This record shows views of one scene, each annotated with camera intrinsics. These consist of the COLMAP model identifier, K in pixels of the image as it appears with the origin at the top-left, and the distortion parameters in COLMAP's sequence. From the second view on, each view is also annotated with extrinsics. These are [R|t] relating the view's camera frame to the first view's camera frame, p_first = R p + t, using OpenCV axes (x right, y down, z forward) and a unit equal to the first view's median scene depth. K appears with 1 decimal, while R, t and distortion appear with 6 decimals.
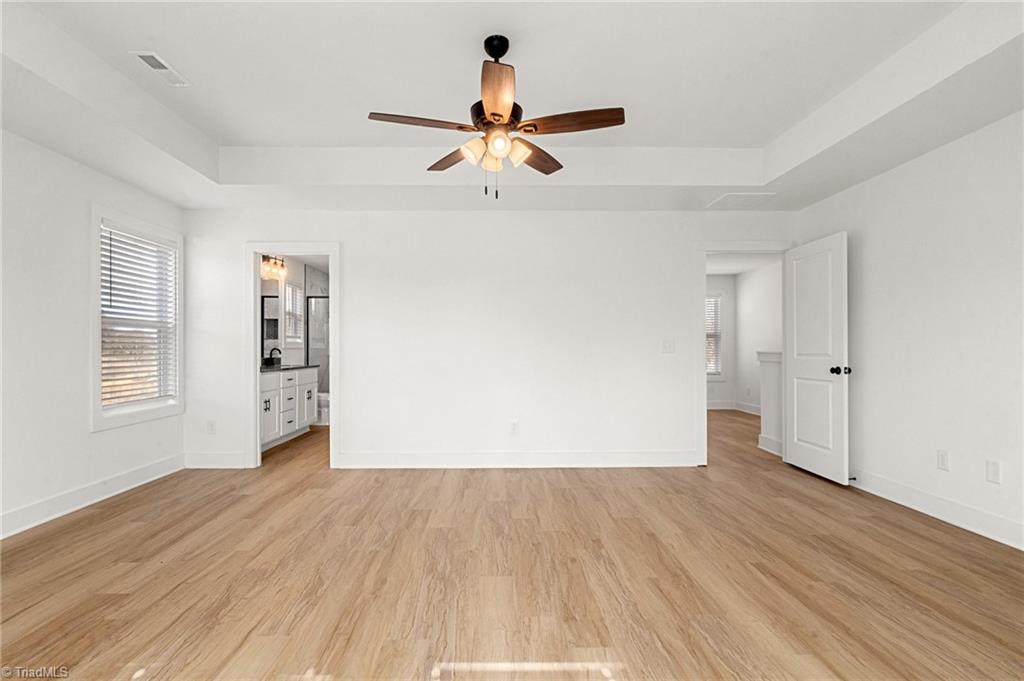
lens RADIAL K [[496.1, 0, 510.6], [0, 496.1, 342.3], [0, 0, 1]] dist [-0.005494, 0.000528]
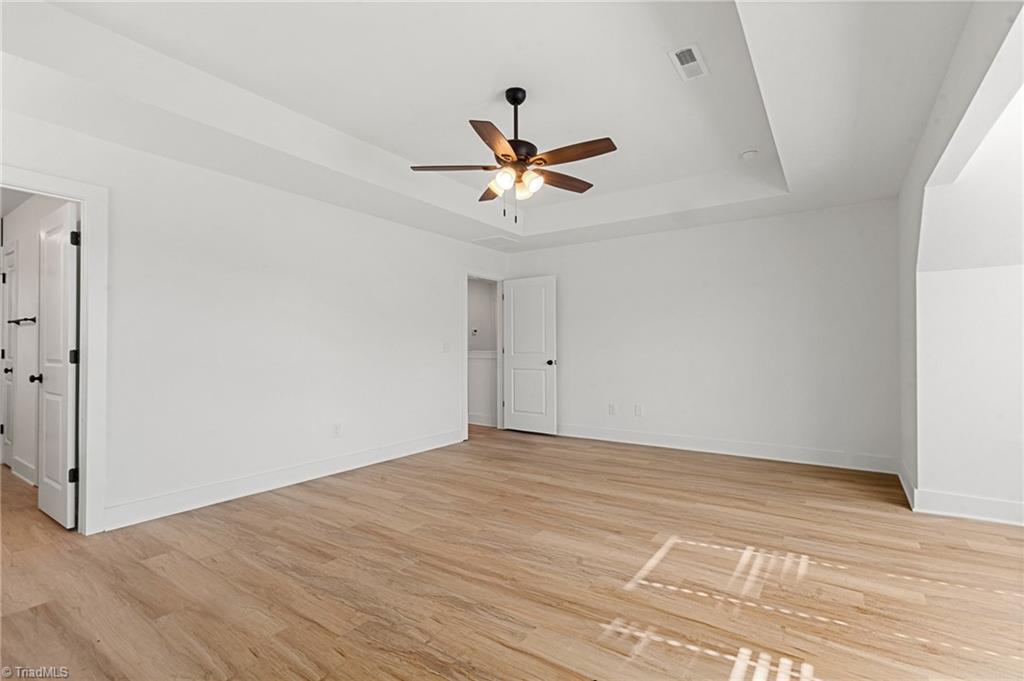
lens RADIAL K [[466.5, 0, 512.8], [0, 466.5, 345.6], [0, 0, 1]] dist [0.000848, 0.001772]
pose [[0.580542, 0.006181, 0.814207, -0.921109], [-0.012872, 0.999916, 0.001587, 0.002272], [-0.814128, -0.011402, 0.580573, 0.347208]]
